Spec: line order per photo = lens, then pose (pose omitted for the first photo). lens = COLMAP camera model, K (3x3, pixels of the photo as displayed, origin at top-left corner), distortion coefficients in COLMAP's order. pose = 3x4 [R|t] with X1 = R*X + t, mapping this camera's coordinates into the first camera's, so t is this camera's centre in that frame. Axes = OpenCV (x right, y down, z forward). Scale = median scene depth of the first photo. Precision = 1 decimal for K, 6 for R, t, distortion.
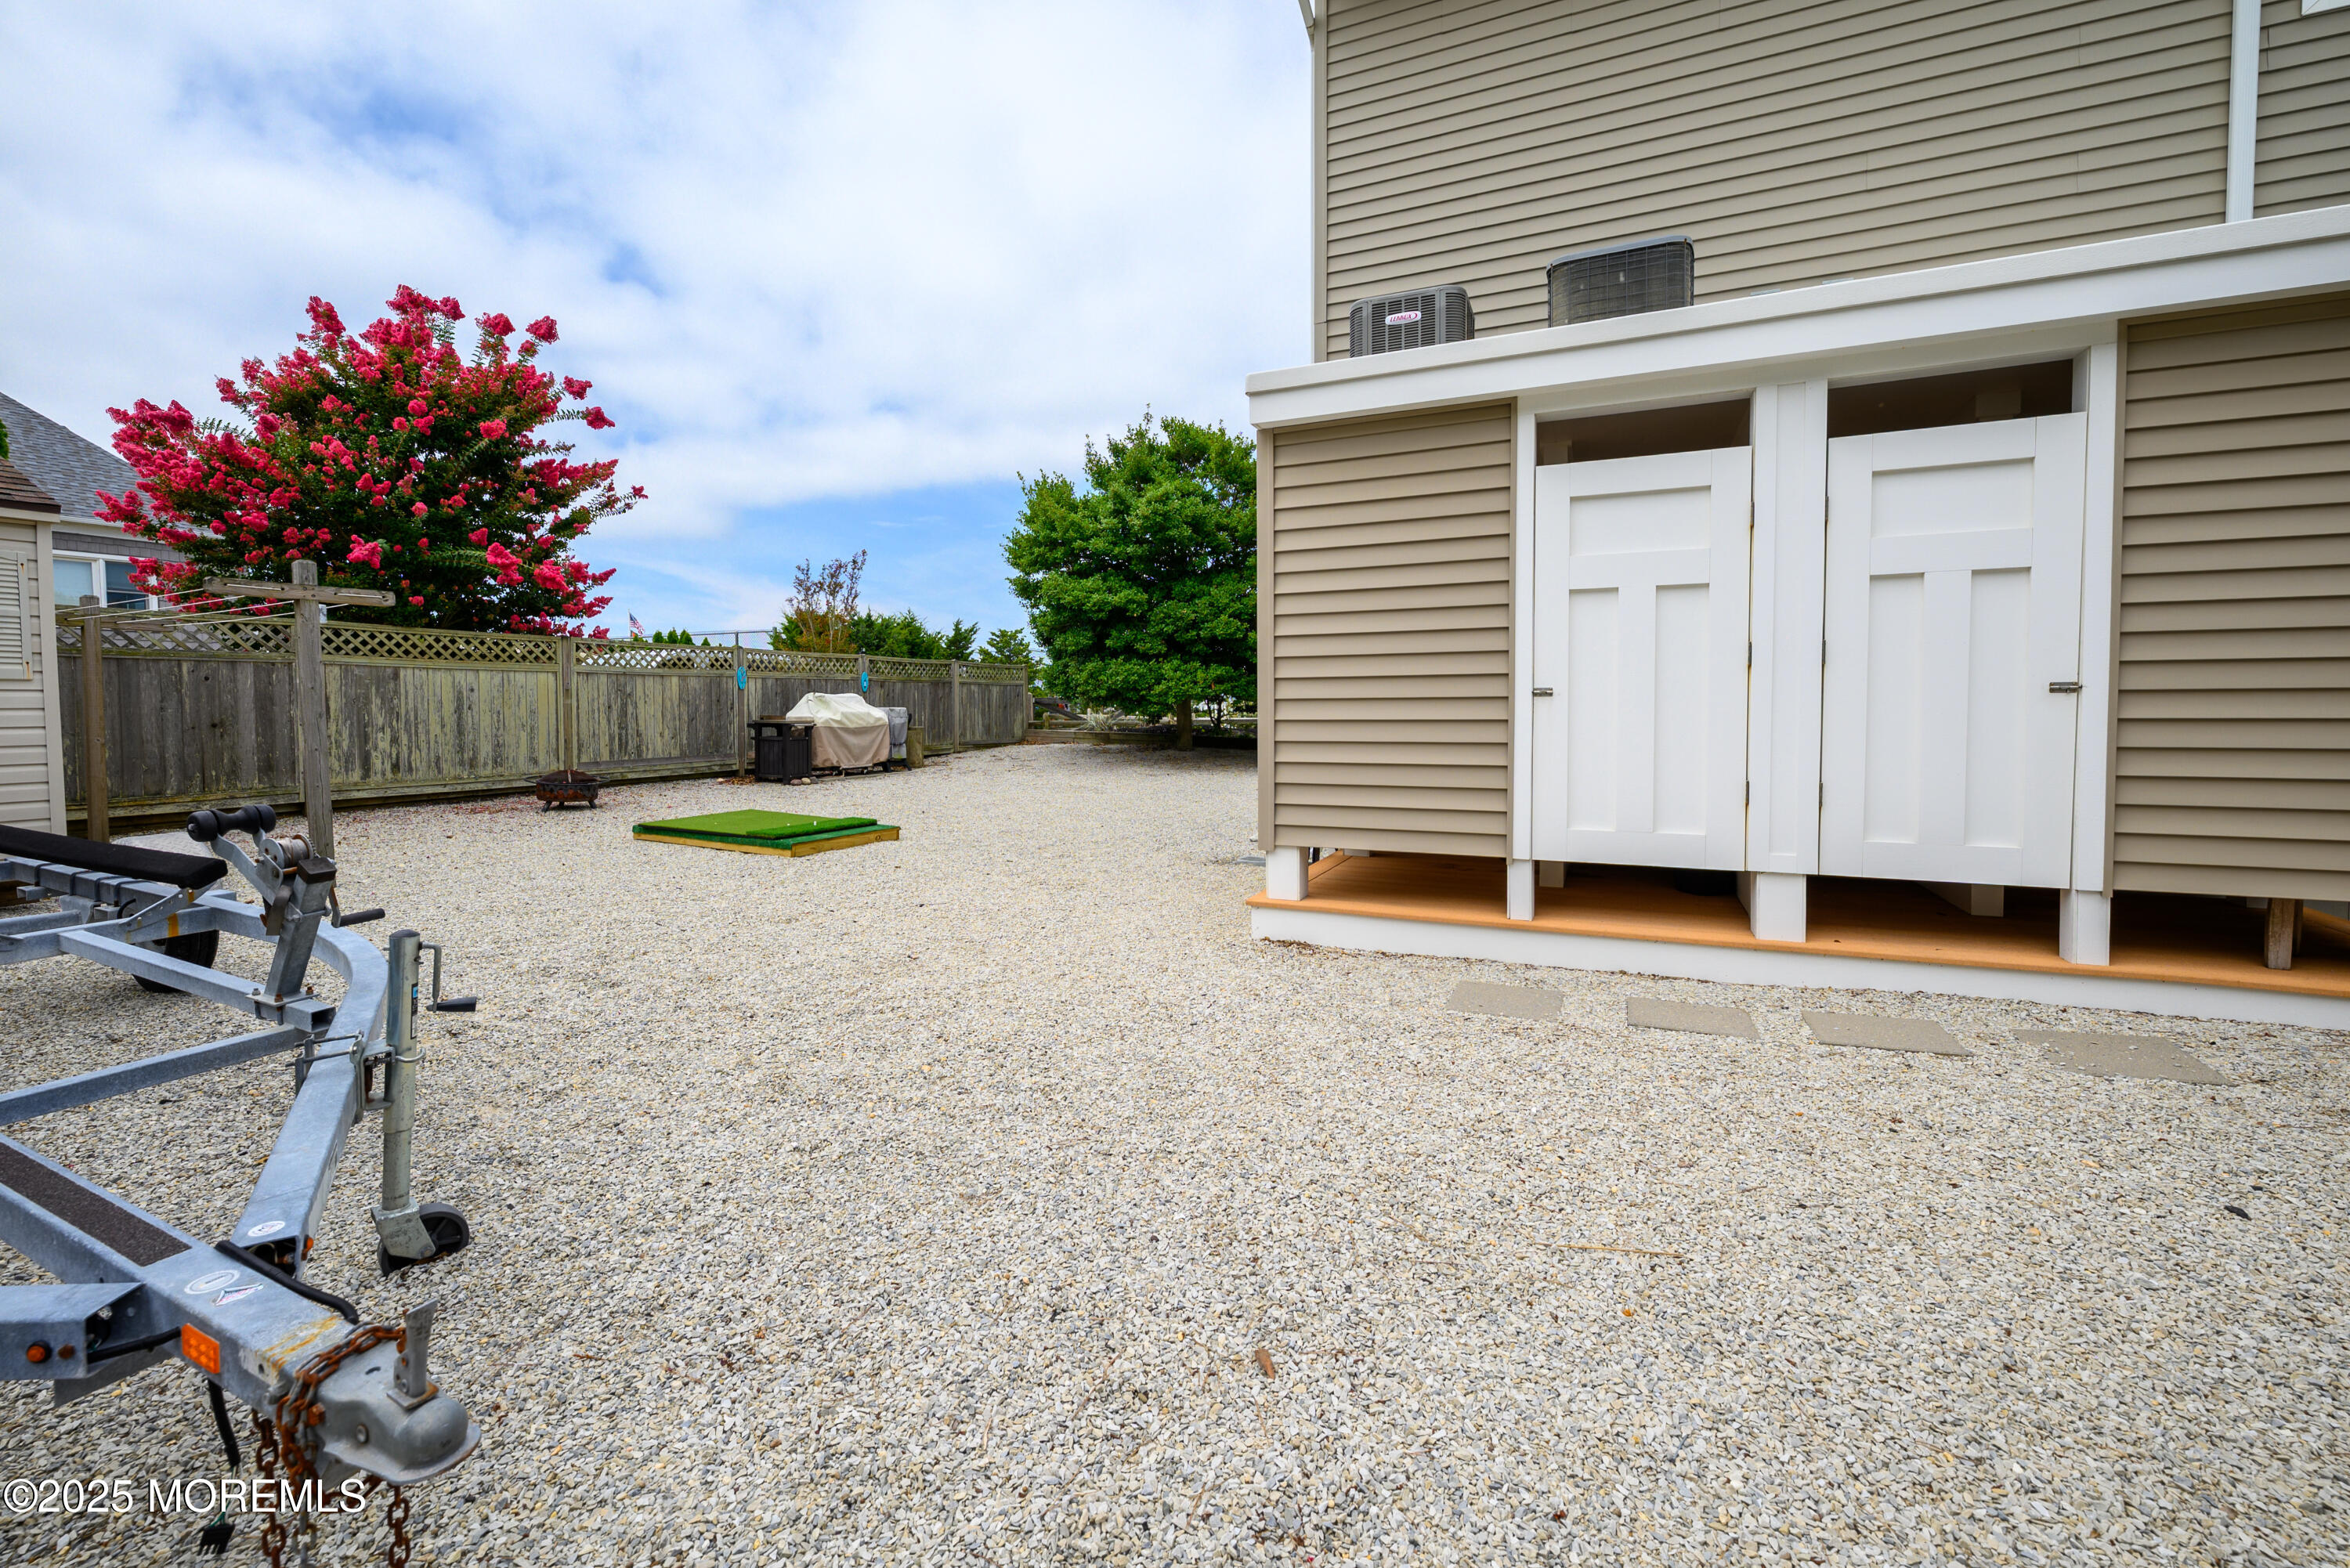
lens RADIAL K [[947.9, 0, 1179.8], [0, 947.9, 744.7], [0, 0, 1]] dist [0.000072, -0.000089]
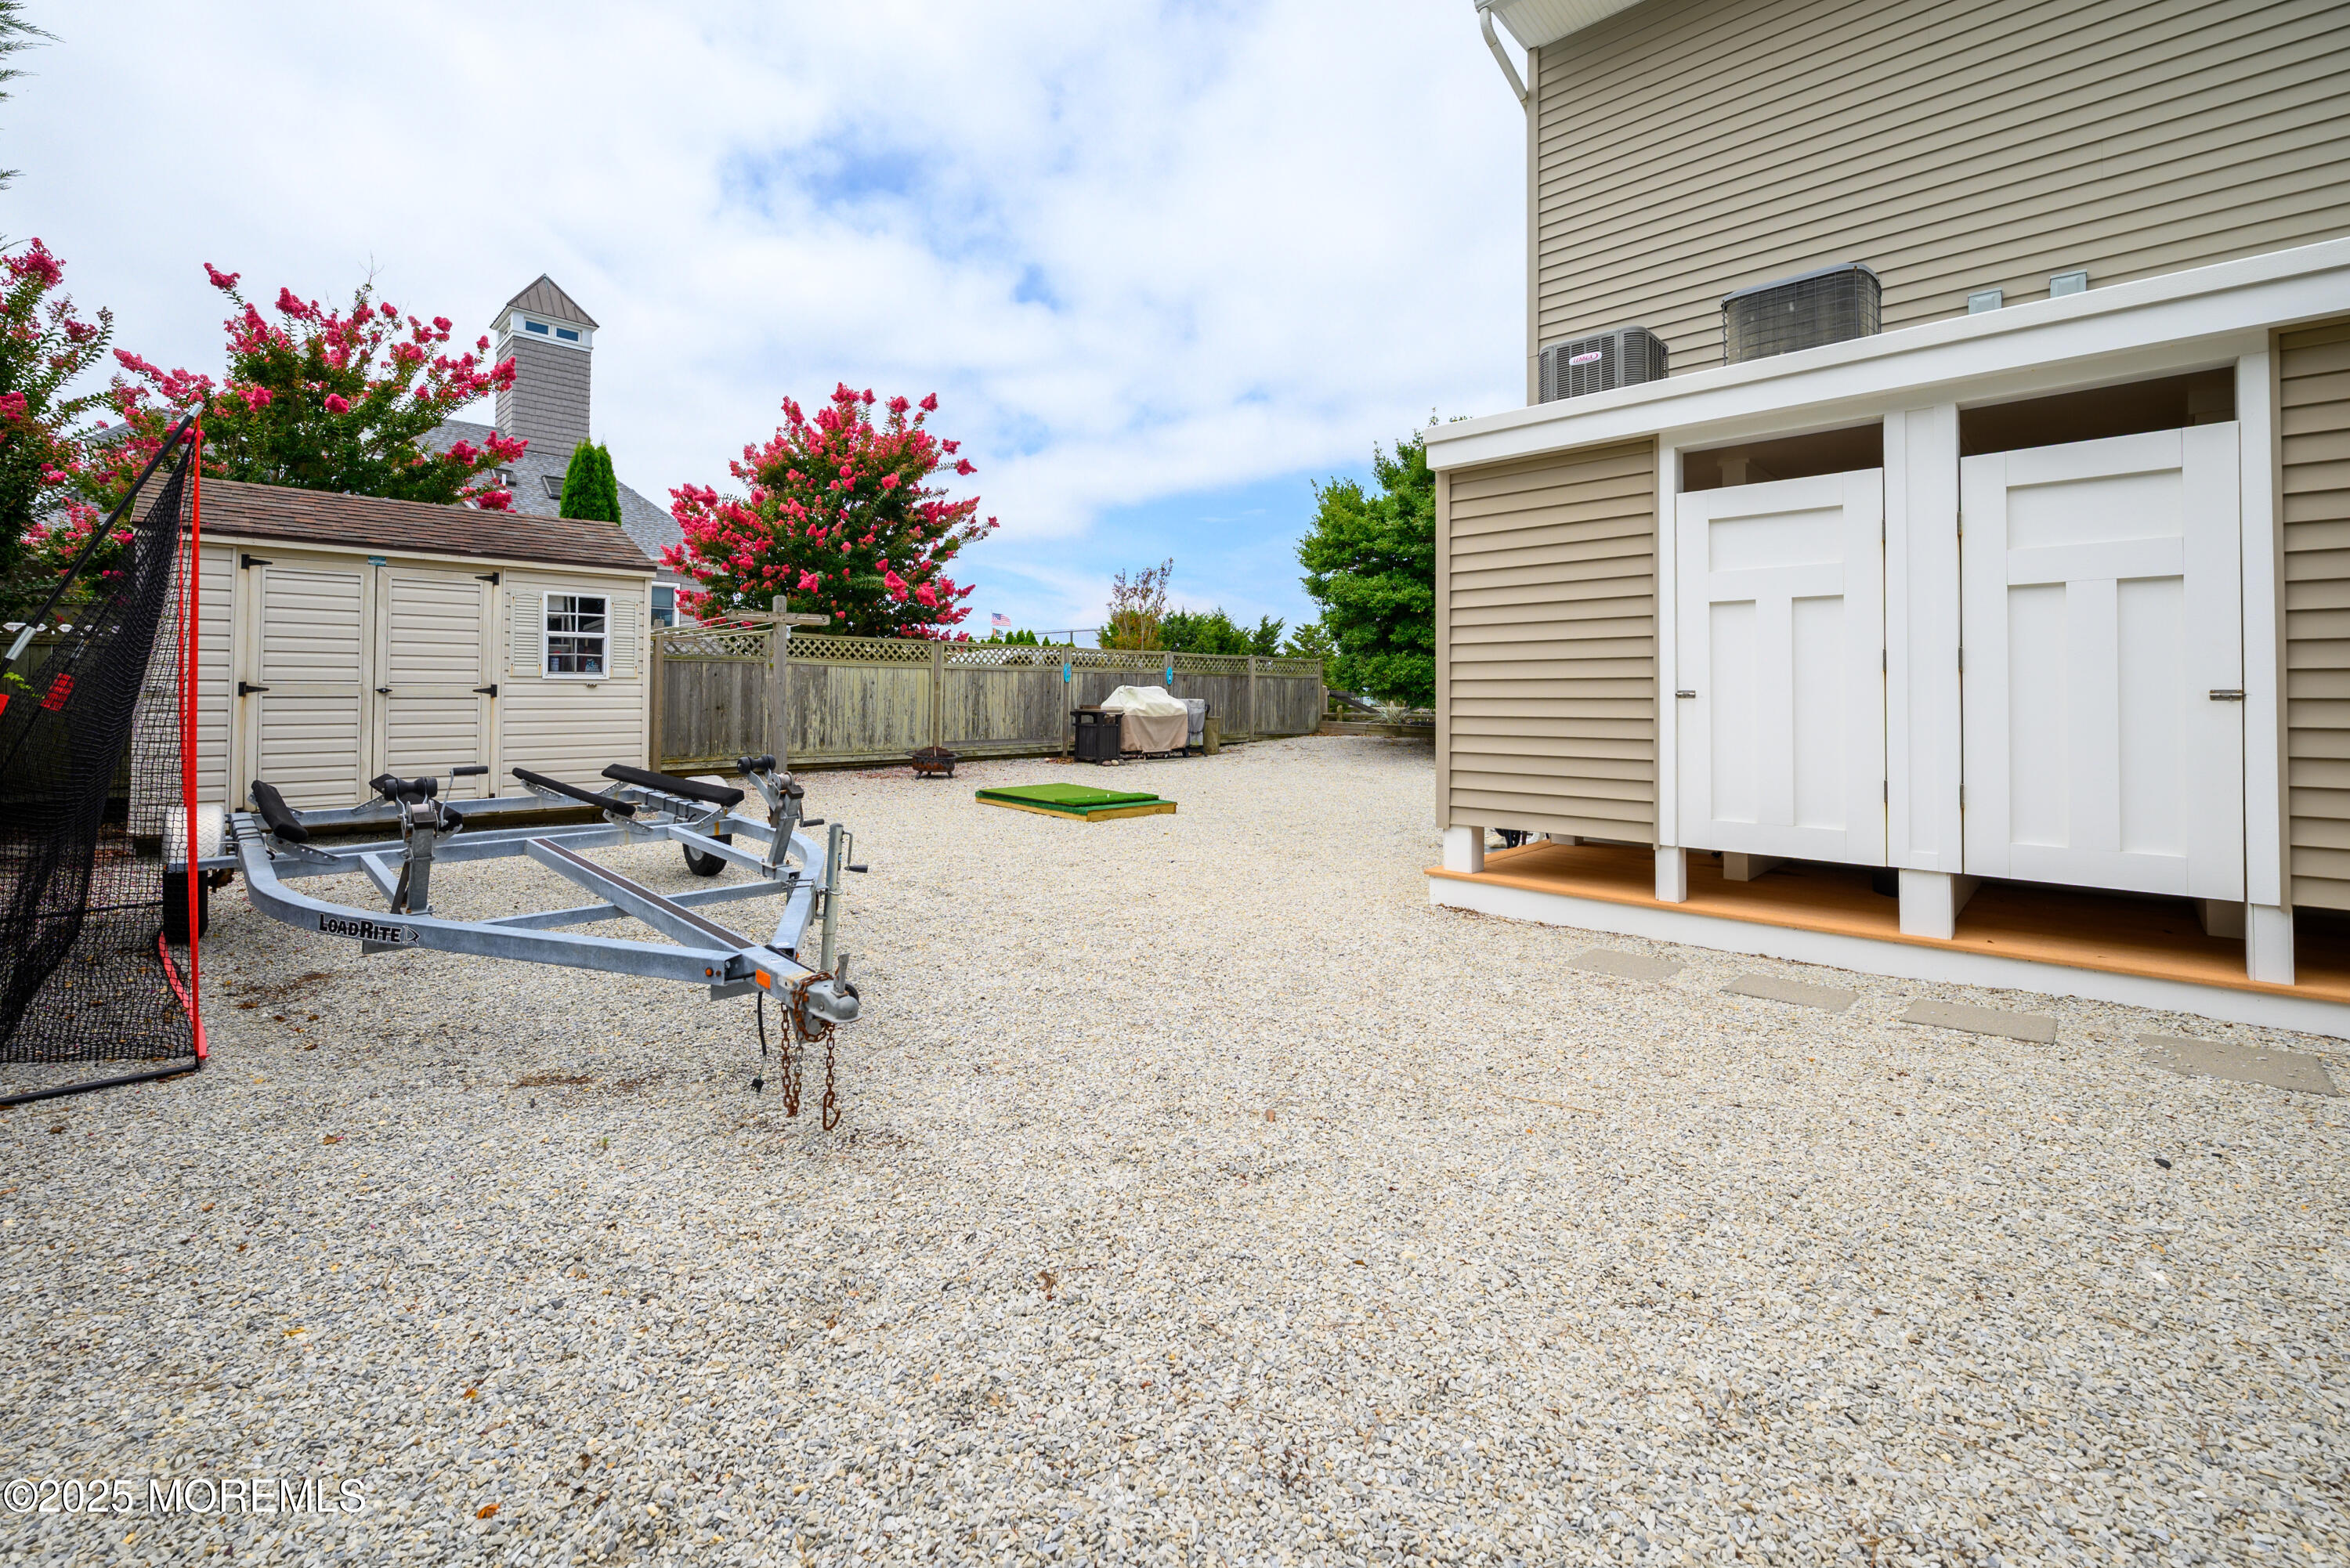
lens RADIAL K [[964.7, 0, 1179.2], [0, 964.7, 683.3], [0, 0, 1]] dist [0.001169, 0.000187]
pose [[0.944881, 0.004442, -0.327384, 0.137754], [-0.022574, 0.998412, -0.051605, 0.002212], [0.326635, 0.056151, 0.943481, -0.184106]]
